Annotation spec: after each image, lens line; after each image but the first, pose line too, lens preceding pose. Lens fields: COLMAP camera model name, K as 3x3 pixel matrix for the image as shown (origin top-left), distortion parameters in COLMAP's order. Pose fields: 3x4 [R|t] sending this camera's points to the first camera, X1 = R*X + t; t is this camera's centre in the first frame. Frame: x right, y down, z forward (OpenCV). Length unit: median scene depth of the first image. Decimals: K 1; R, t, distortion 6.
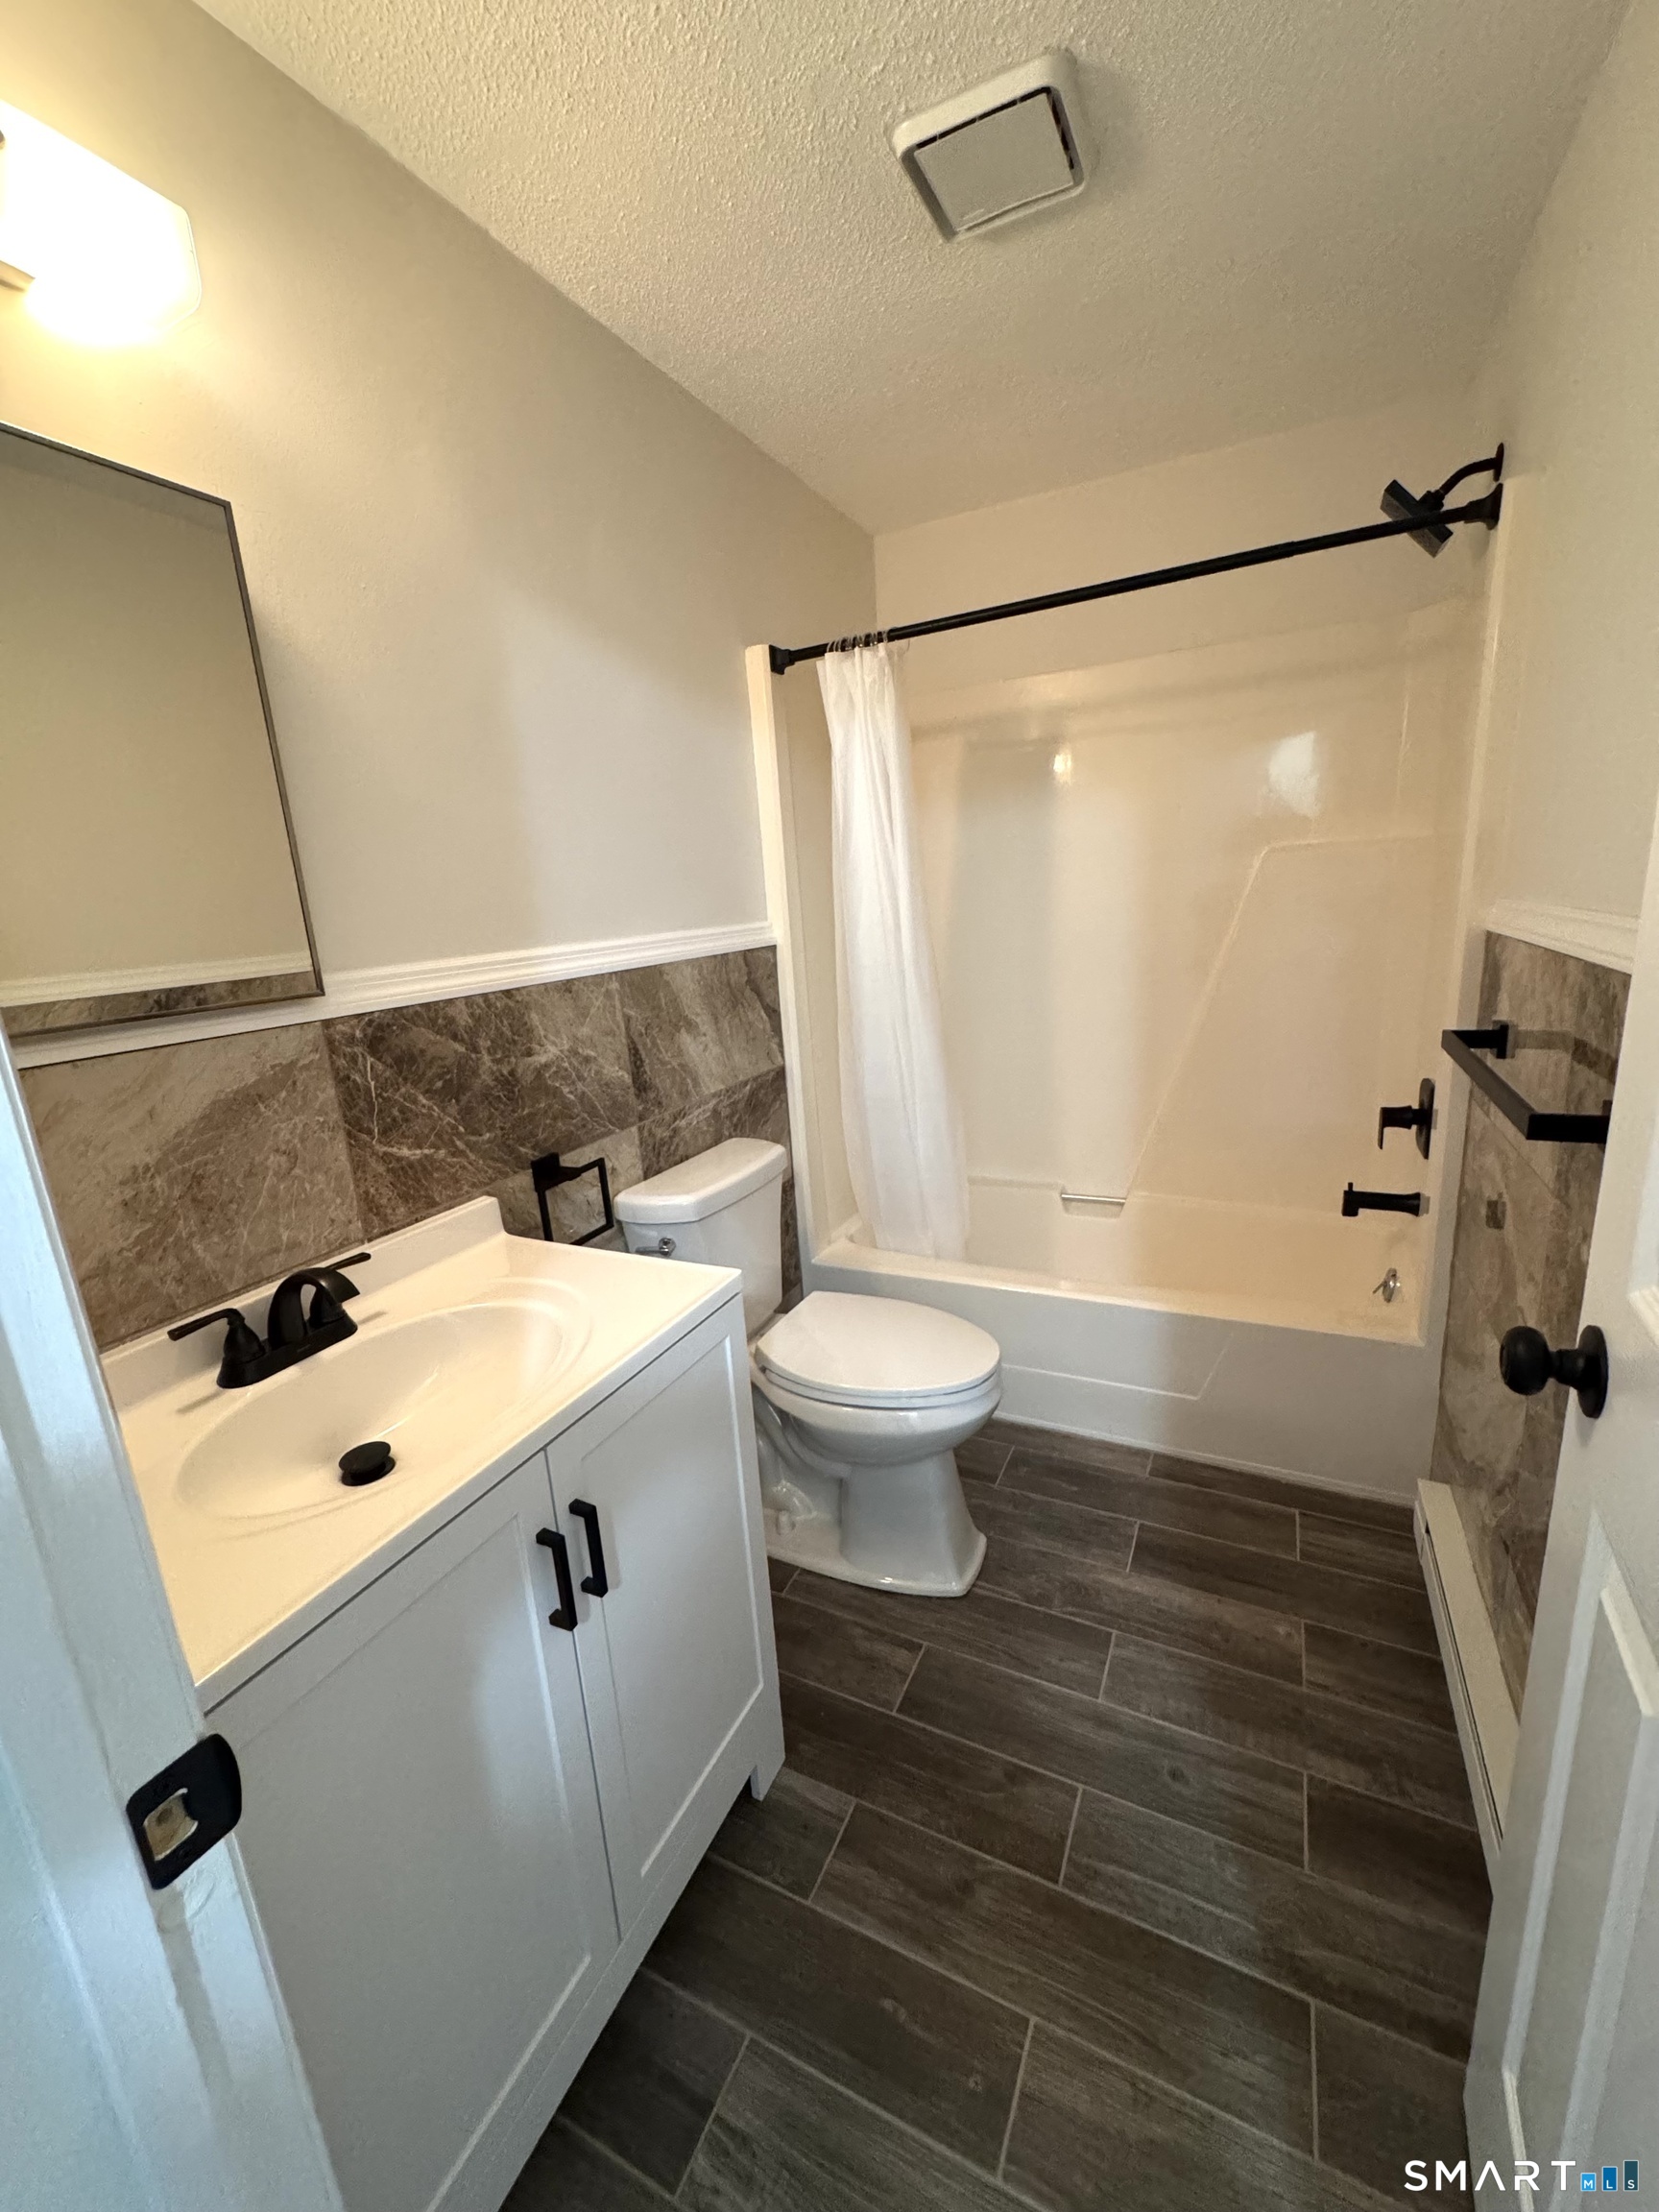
lens RADIAL K [[880.9, 0, 829.5], [0, 880.9, 1106.0], [0, 0, 1]] dist [-0.009313, 0.004040]
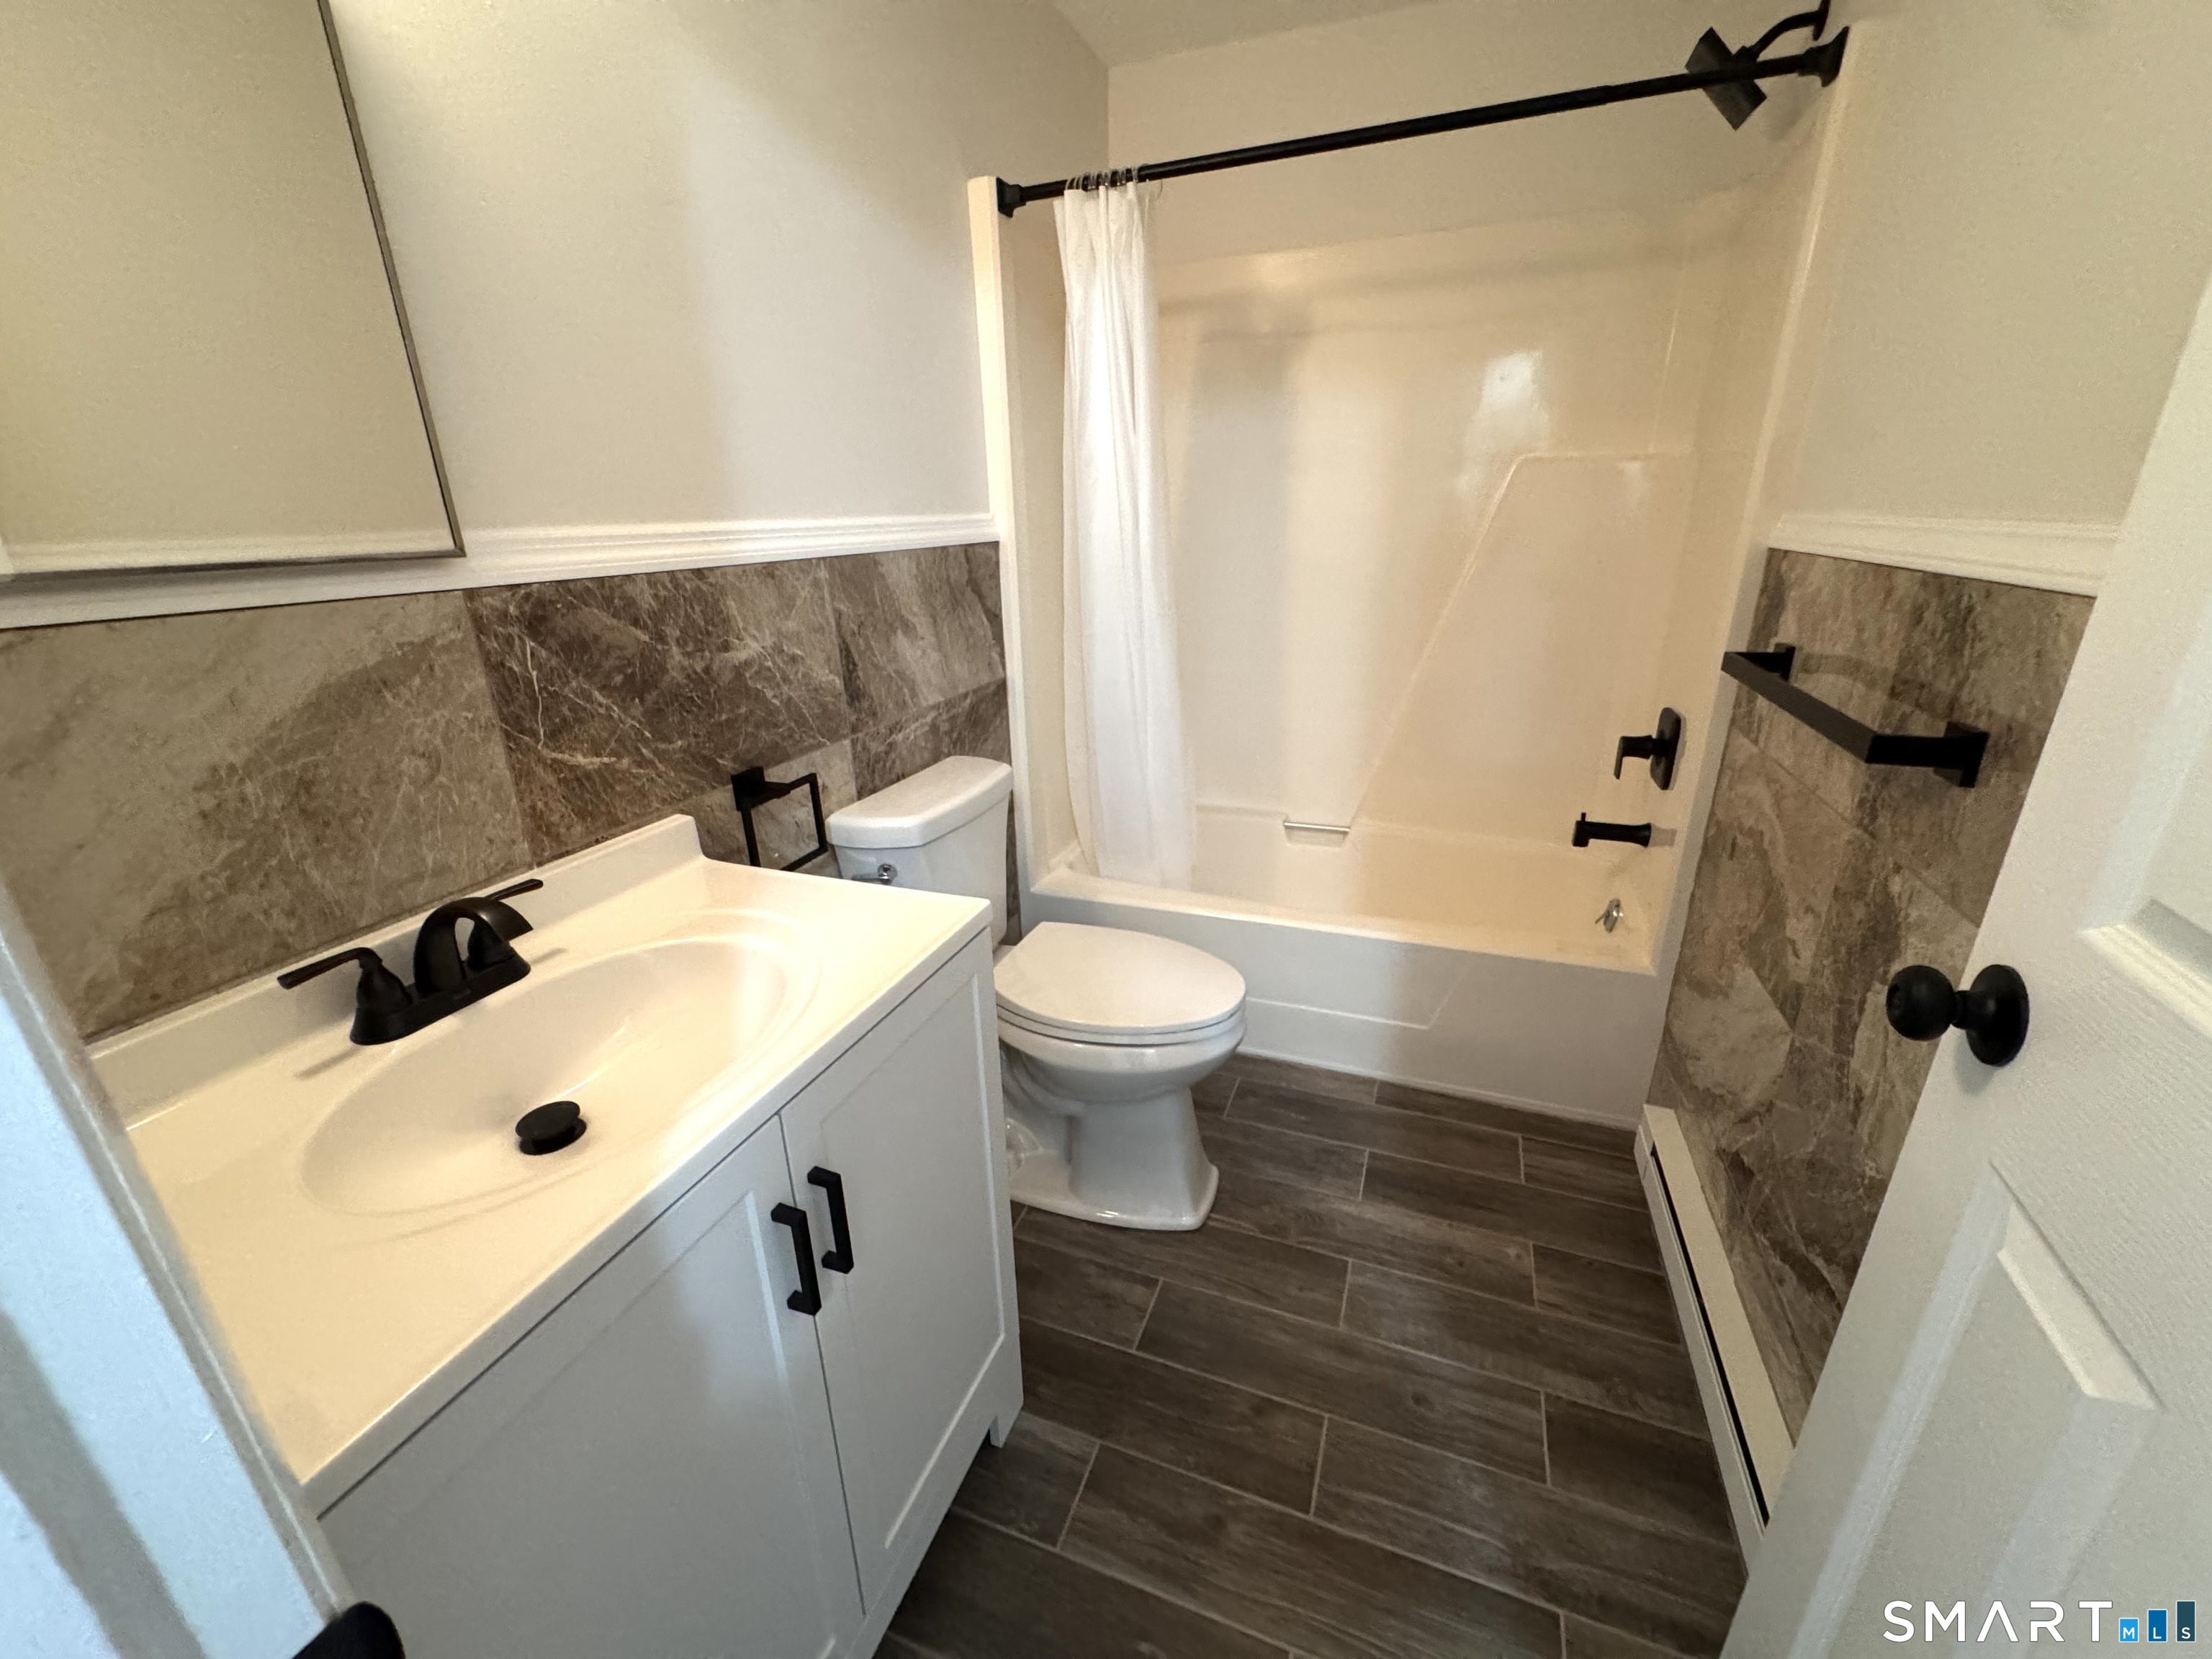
lens RADIAL K [[880.9, 0, 1102.0], [0, 880.9, 831.6], [0, 0, 1]] dist [-0.009313, 0.004040]
pose [[0.995032, 0.009135, 0.099136, -0.070280], [-0.019874, 0.993964, 0.107888, 0.019891], [-0.097552, -0.109322, 0.989208, 0.118524]]
